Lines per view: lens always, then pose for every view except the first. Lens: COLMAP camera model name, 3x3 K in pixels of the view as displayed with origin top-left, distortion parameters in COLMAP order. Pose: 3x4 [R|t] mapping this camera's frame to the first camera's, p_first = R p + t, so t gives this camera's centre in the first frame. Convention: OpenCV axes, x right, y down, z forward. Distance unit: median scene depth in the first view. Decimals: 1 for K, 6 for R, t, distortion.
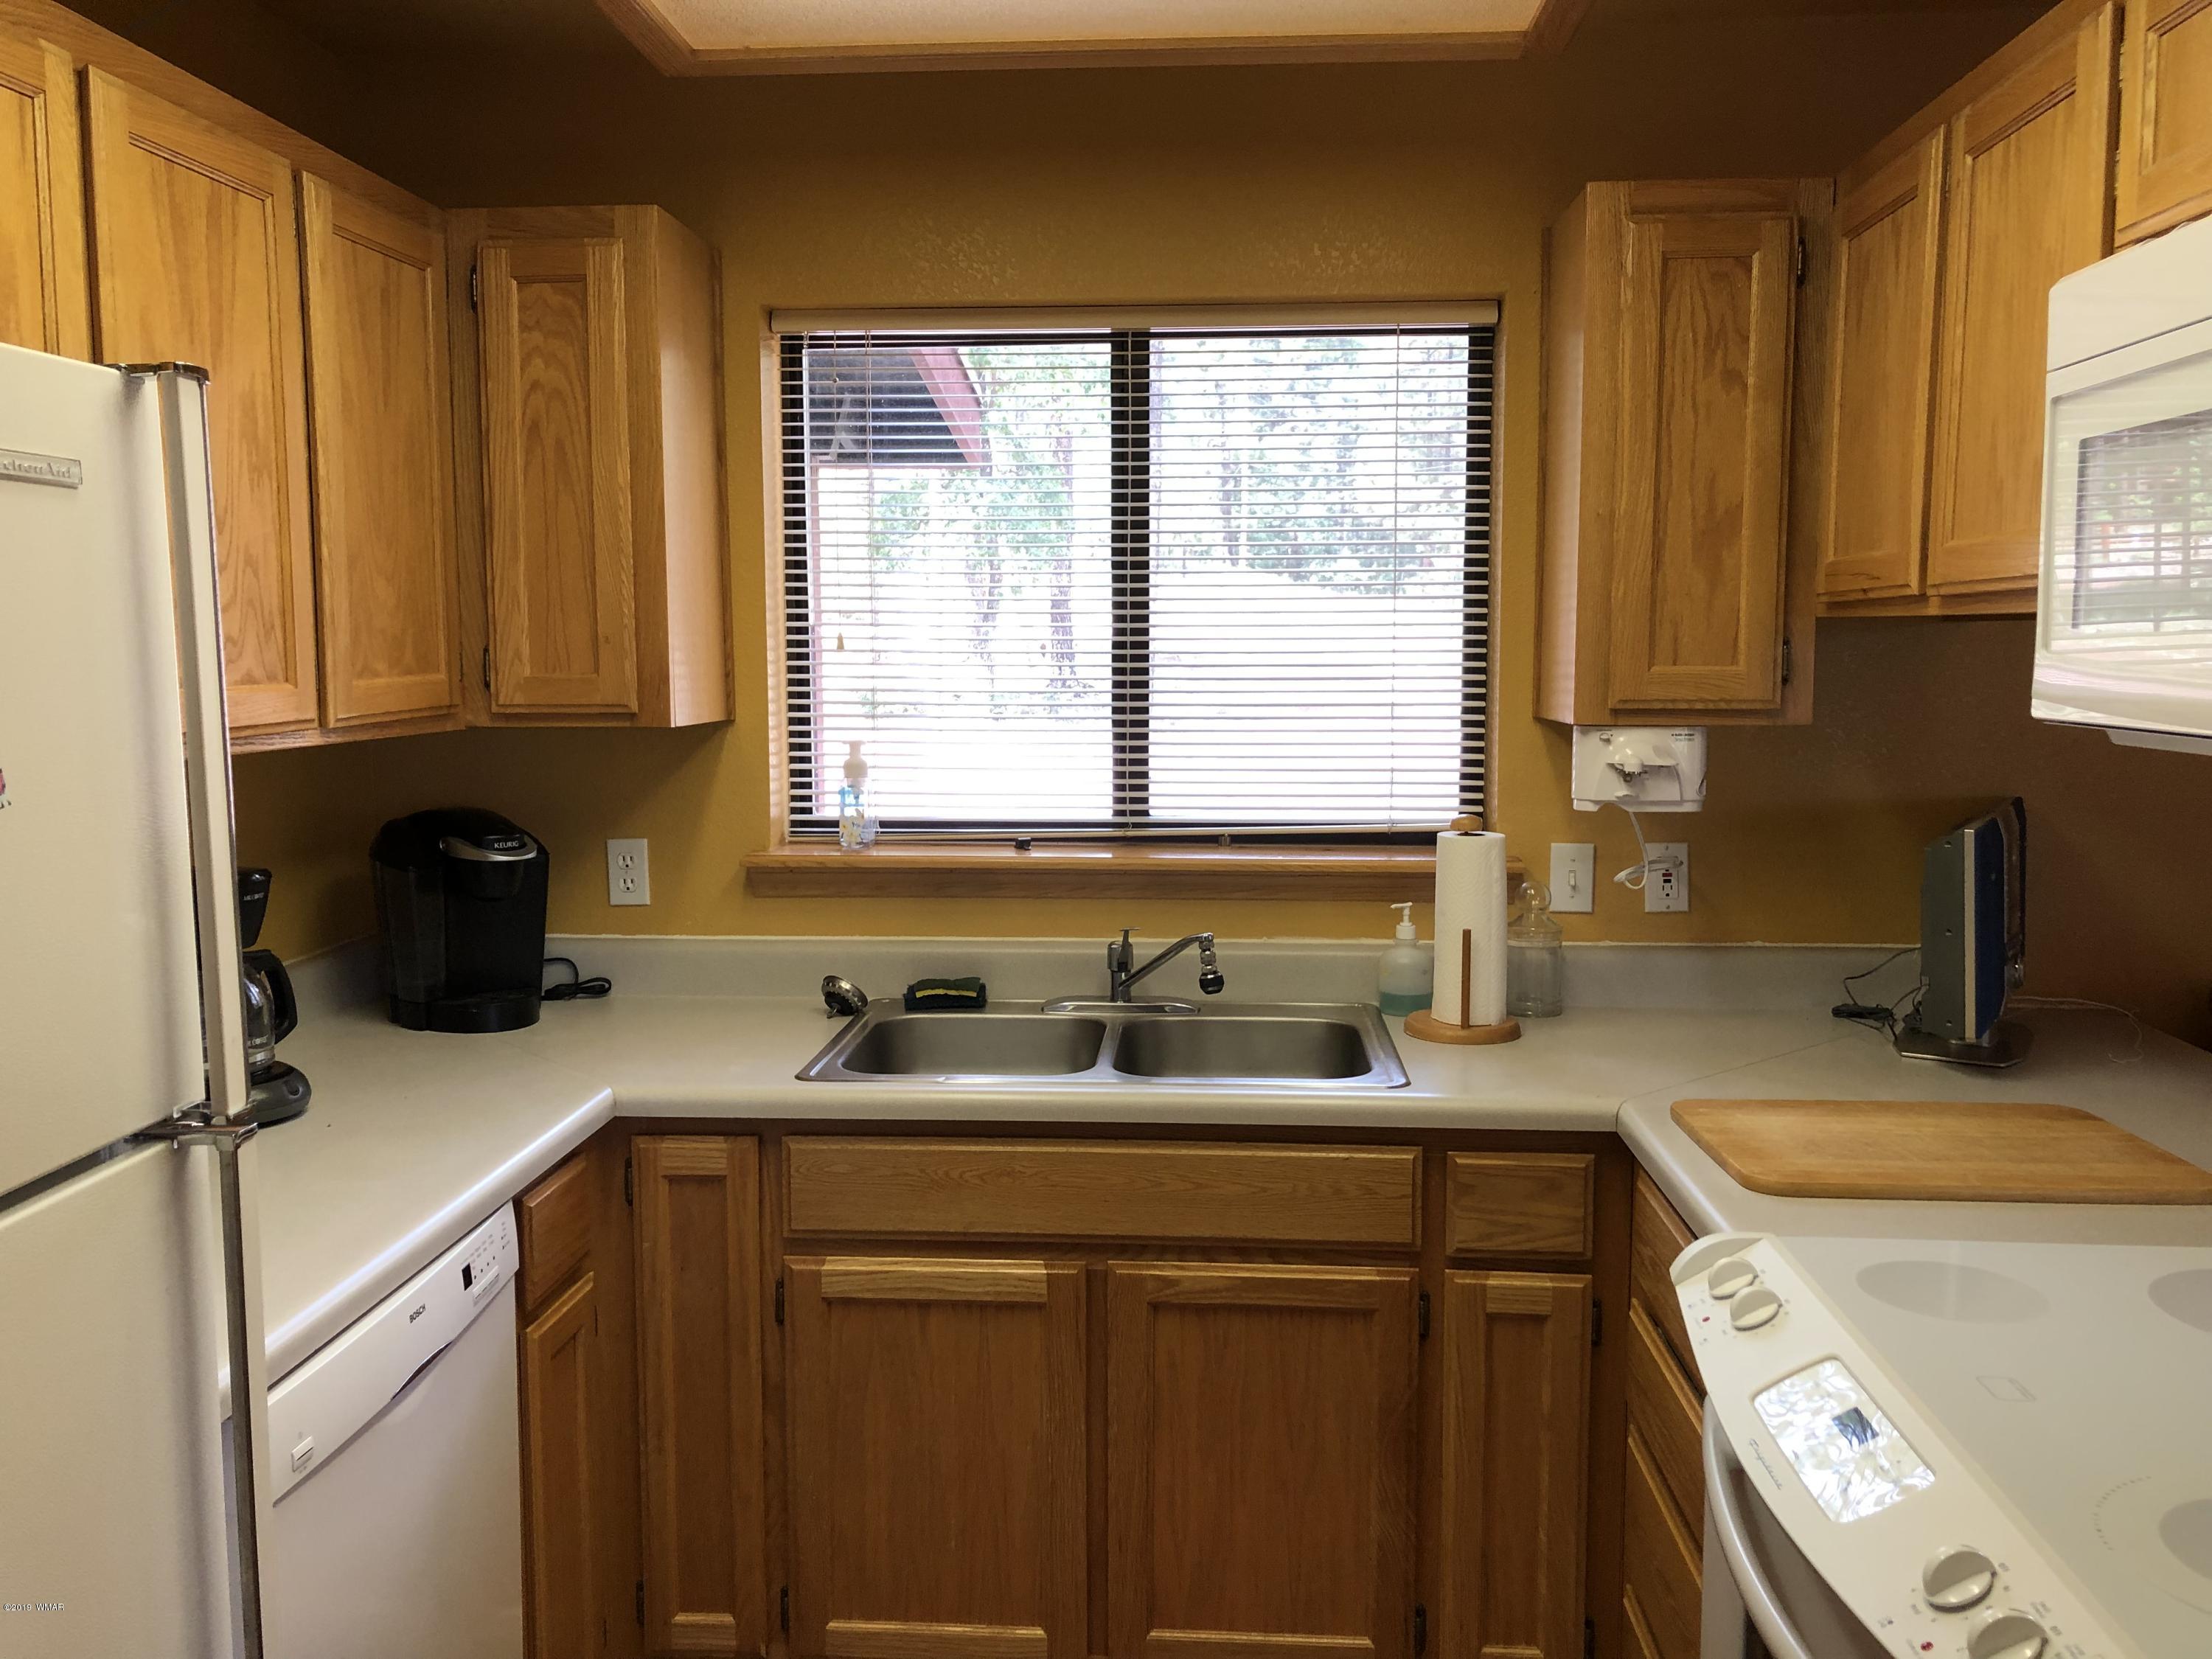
lens RADIAL K [[1805.1, 0, 1089.5], [0, 1805.1, 823.4], [0, 0, 1]] dist [0.042447, -0.049541]
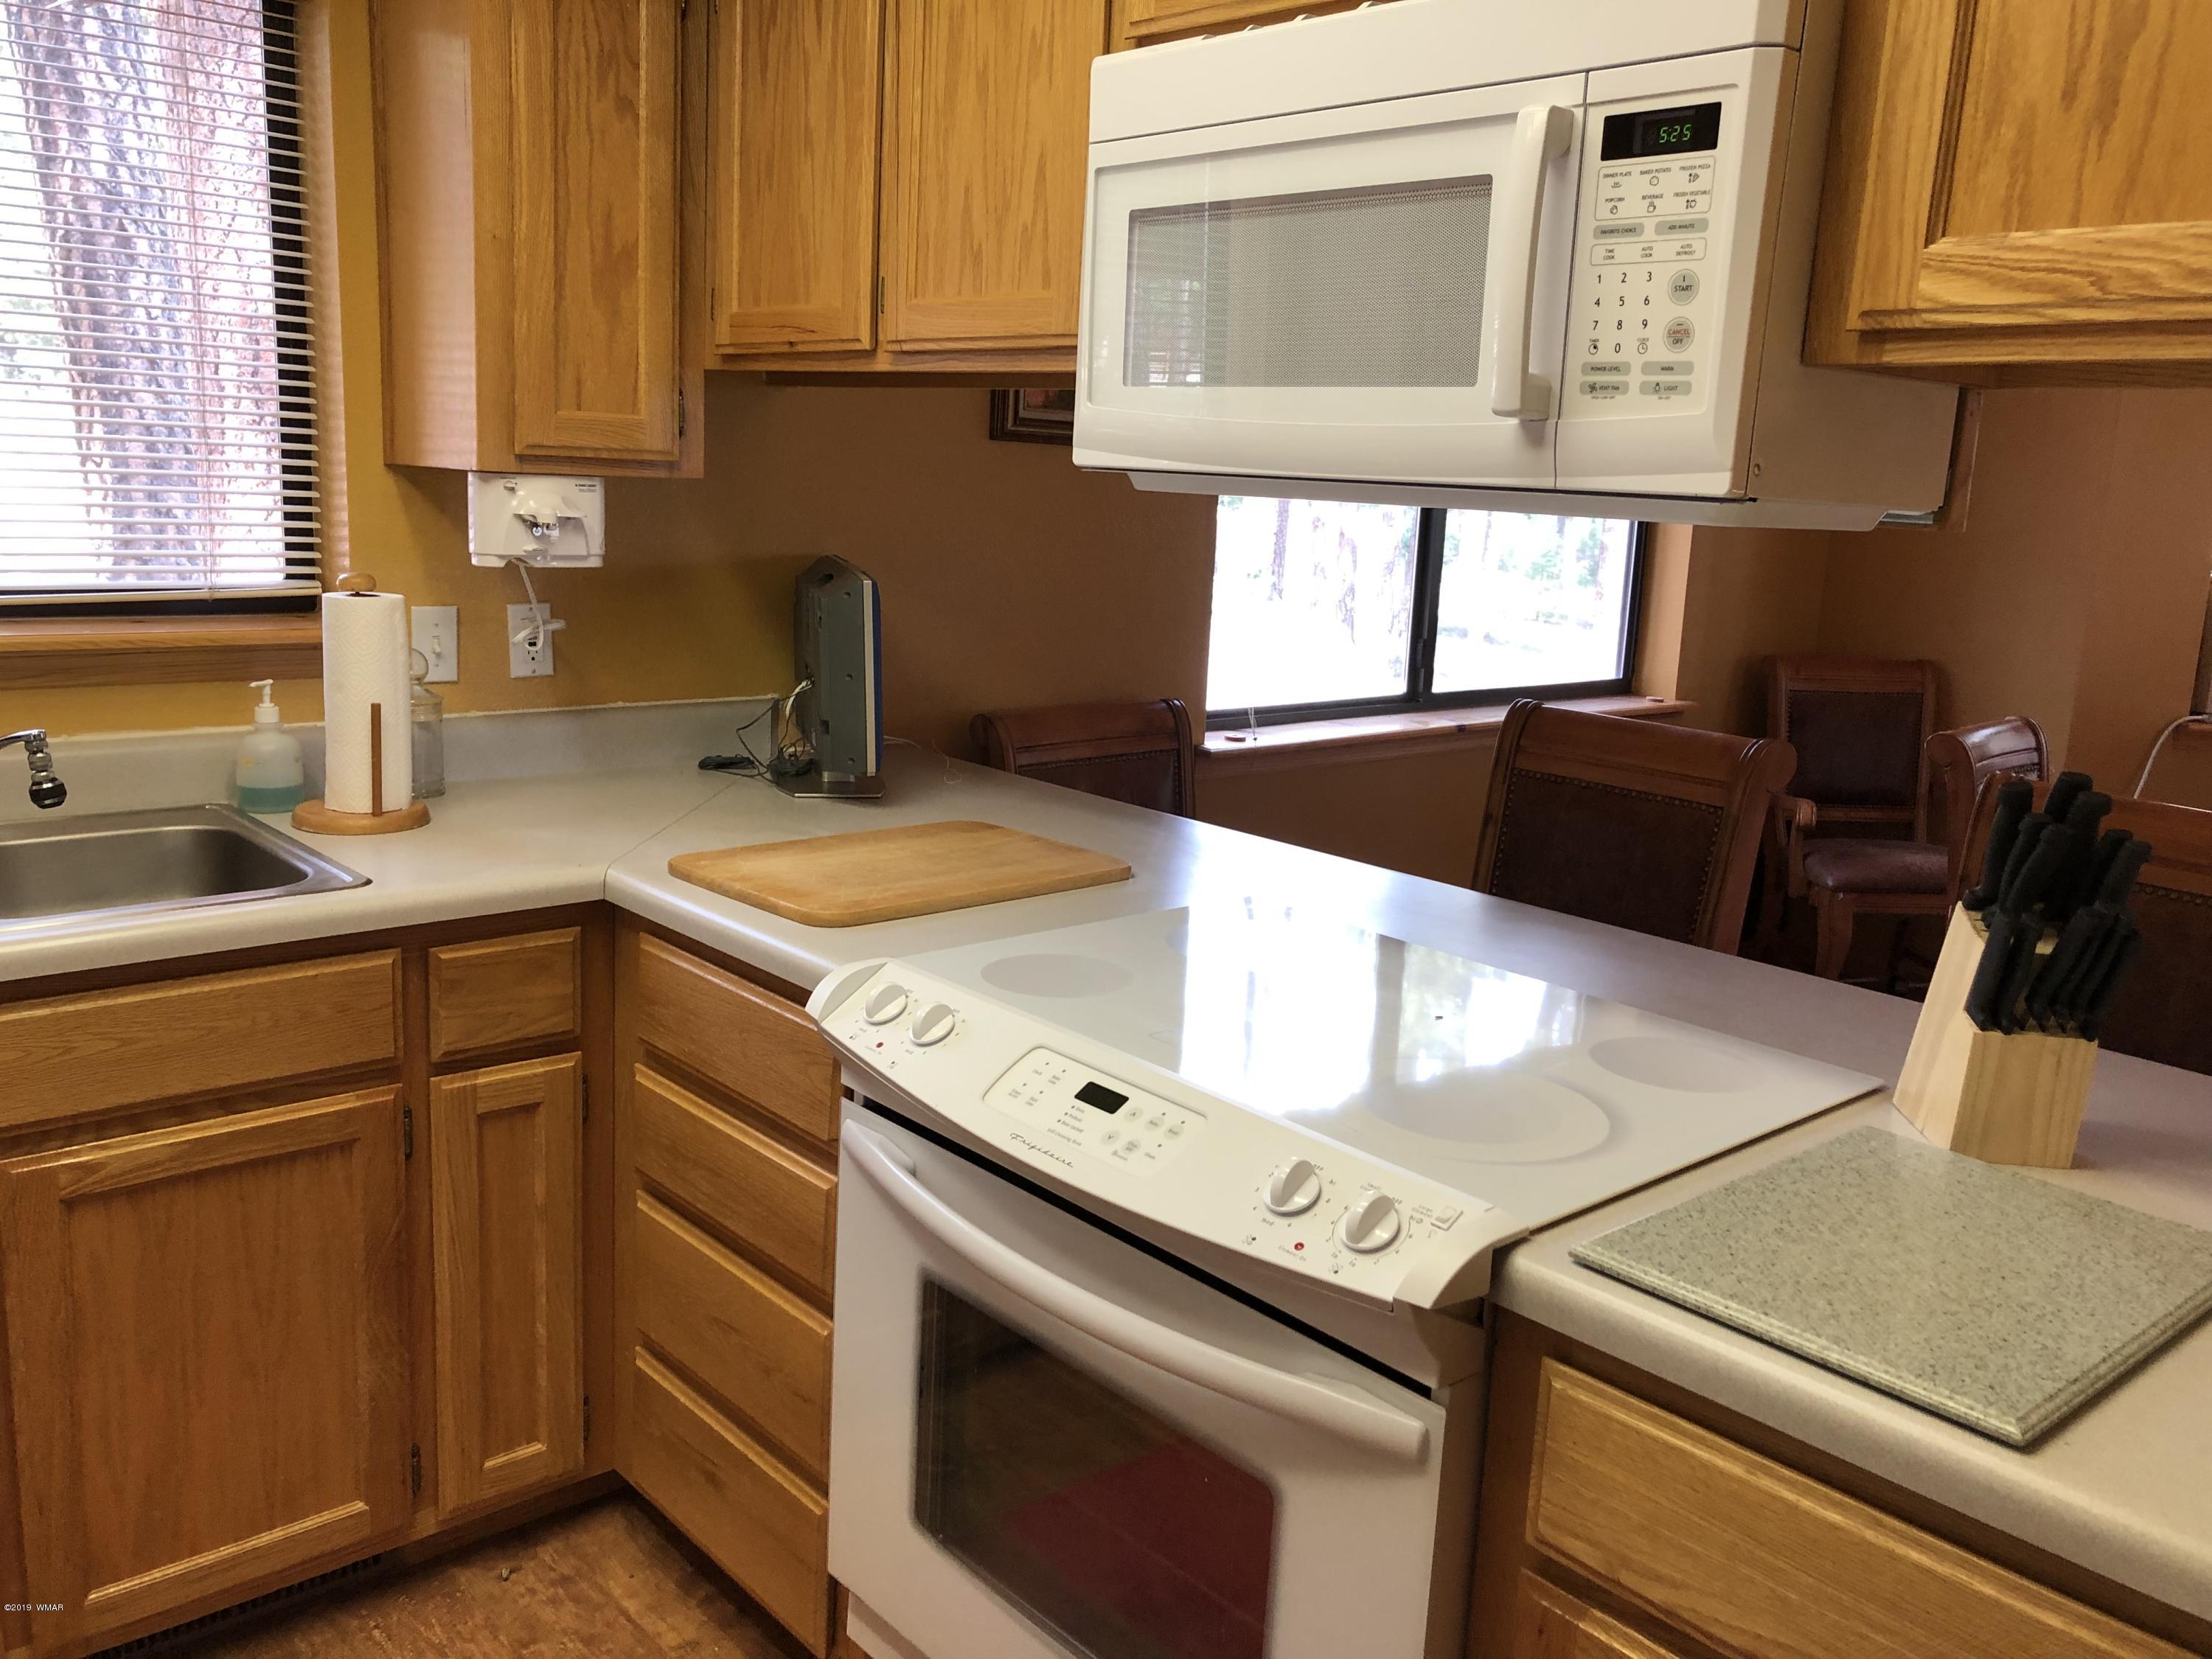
lens RADIAL K [[1805.1, 0, 1101.3], [0, 1805.1, 805.7], [0, 0, 1]] dist [0.042447, -0.049541]
pose [[0.695846, -0.100110, 0.711179, -0.195160], [0.024554, 0.992974, 0.115753, 0.015664], [-0.717771, -0.063084, 0.693416, 0.142812]]
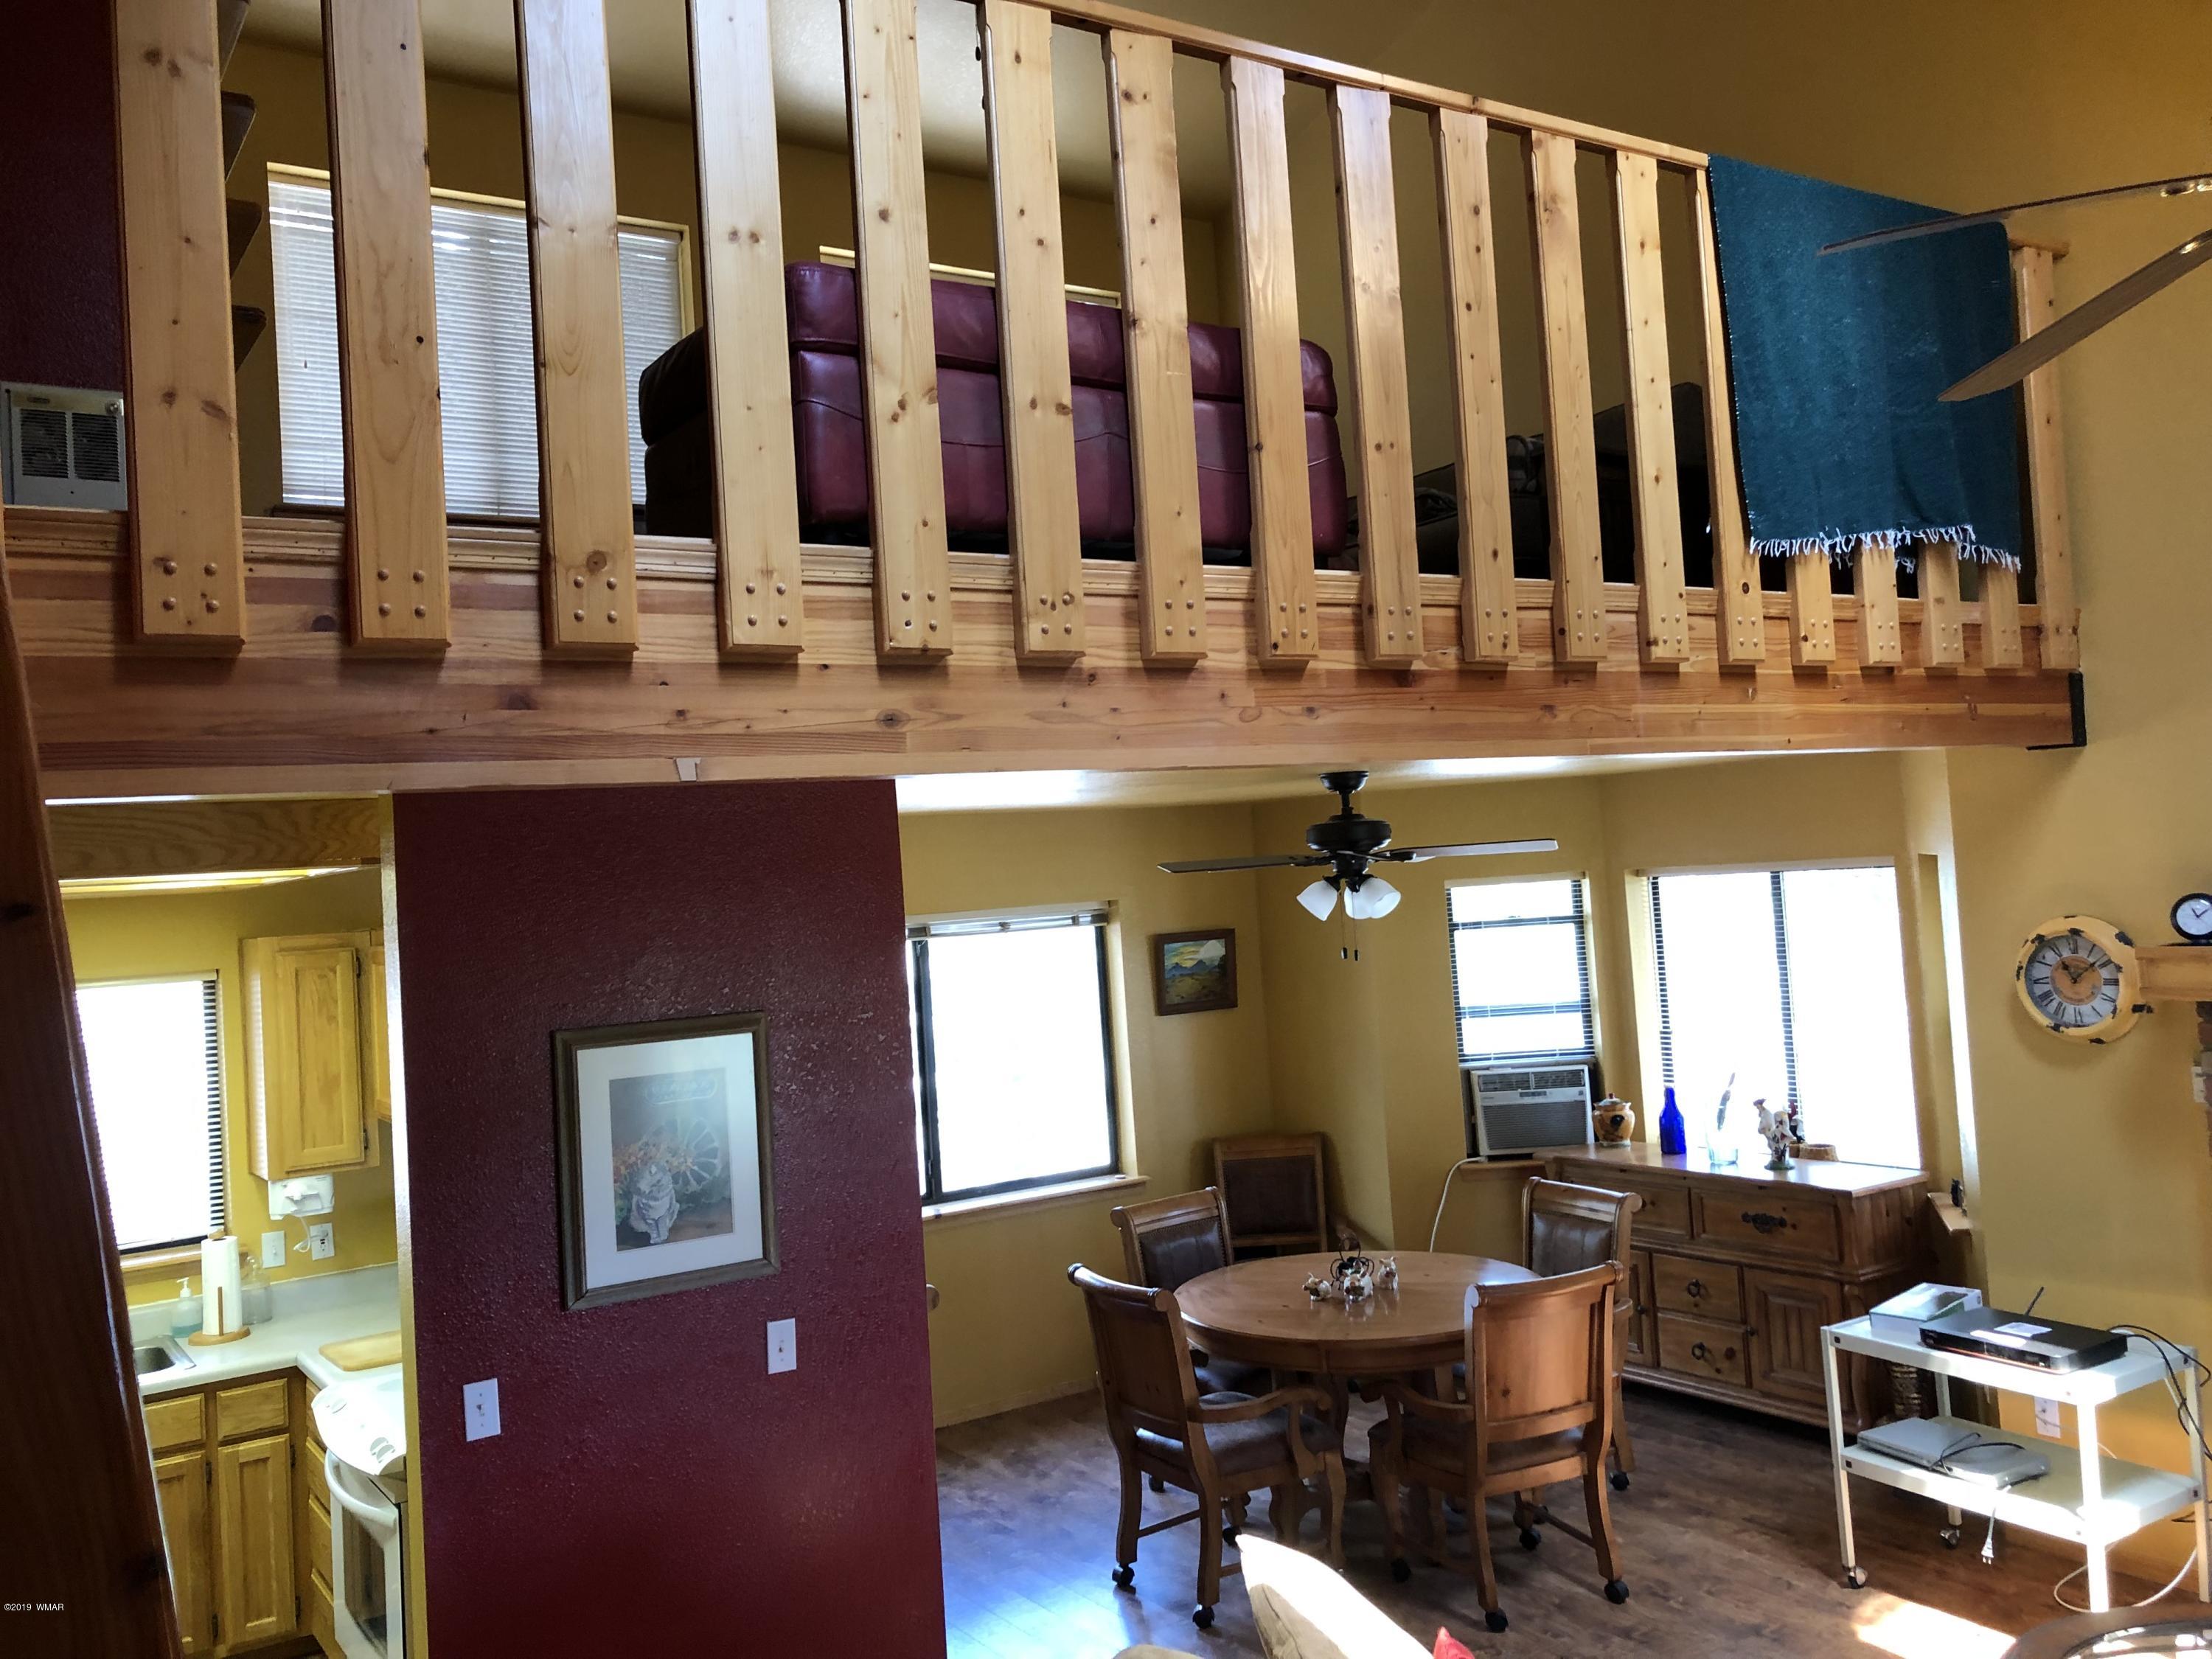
lens RADIAL K [[1805.1, 0, 1082.6], [0, 1805.1, 795.1], [0, 0, 1]] dist [0.042447, -0.049541]
pose [[0.785409, -0.018299, 0.618706, -0.326384], [0.122232, 0.984465, -0.126050, -0.124448], [-0.606788, 0.174626, 0.775444, -1.458318]]
